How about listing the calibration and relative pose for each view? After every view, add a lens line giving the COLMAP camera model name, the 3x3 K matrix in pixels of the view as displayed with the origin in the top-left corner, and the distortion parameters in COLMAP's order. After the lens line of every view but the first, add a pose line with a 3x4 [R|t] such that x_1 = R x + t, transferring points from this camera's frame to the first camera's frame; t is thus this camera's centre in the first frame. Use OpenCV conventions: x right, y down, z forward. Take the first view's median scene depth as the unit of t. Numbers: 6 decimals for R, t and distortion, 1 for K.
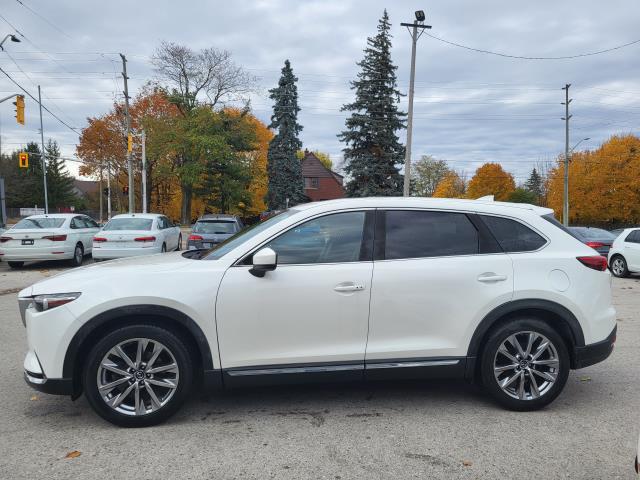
lens RADIAL K [[488.7, 0, 325.6], [0, 488.7, 248.4], [0, 0, 1]] dist [0.042907, -0.000551]
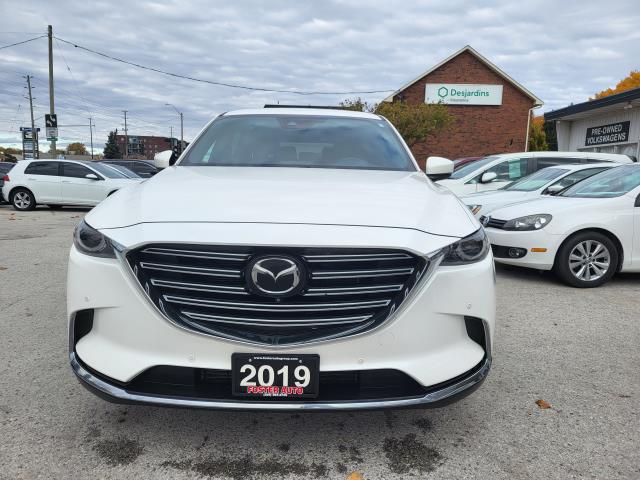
lens RADIAL K [[488.7, 0, 325.6], [0, 488.7, 248.4], [0, 0, 1]] dist [0.042907, -0.000551]
pose [[0.123795, -0.160907, 0.979175, -1.047846], [0.043578, 0.986695, 0.156633, 0.015321], [-0.991350, 0.023280, 0.129160, 0.997012]]
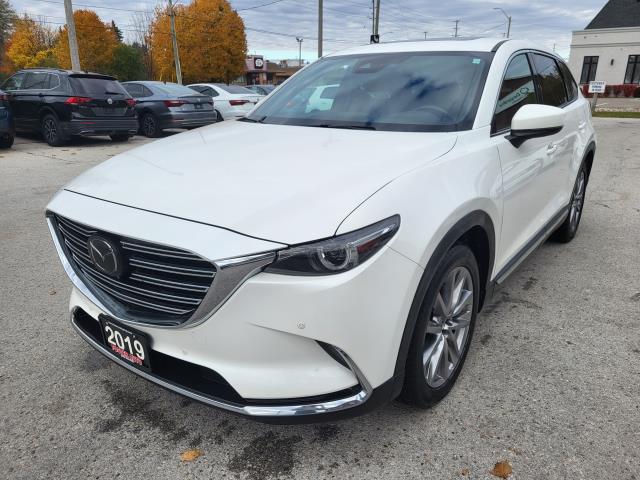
lens RADIAL K [[488.7, 0, 325.6], [0, 488.7, 248.4], [0, 0, 1]] dist [0.042907, -0.000551]
pose [[0.696320, -0.247373, 0.673754, -0.794690], [0.059819, 0.955464, 0.288982, -0.023859], [-0.715234, -0.160921, 0.680107, 0.626164]]
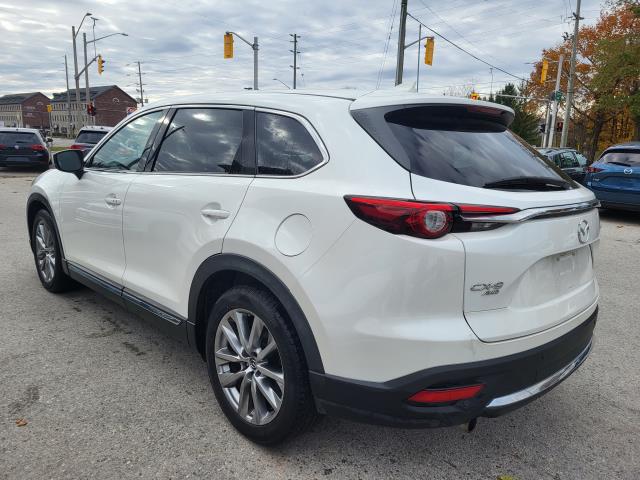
lens RADIAL K [[488.7, 0, 325.6], [0, 488.7, 248.4], [0, 0, 1]] dist [0.042907, -0.000551]
pose [[0.594975, 0.179170, -0.783519, 0.912073], [-0.087439, 0.983480, 0.158497, -0.006192], [0.798974, -0.025792, 0.600813, 0.727049]]
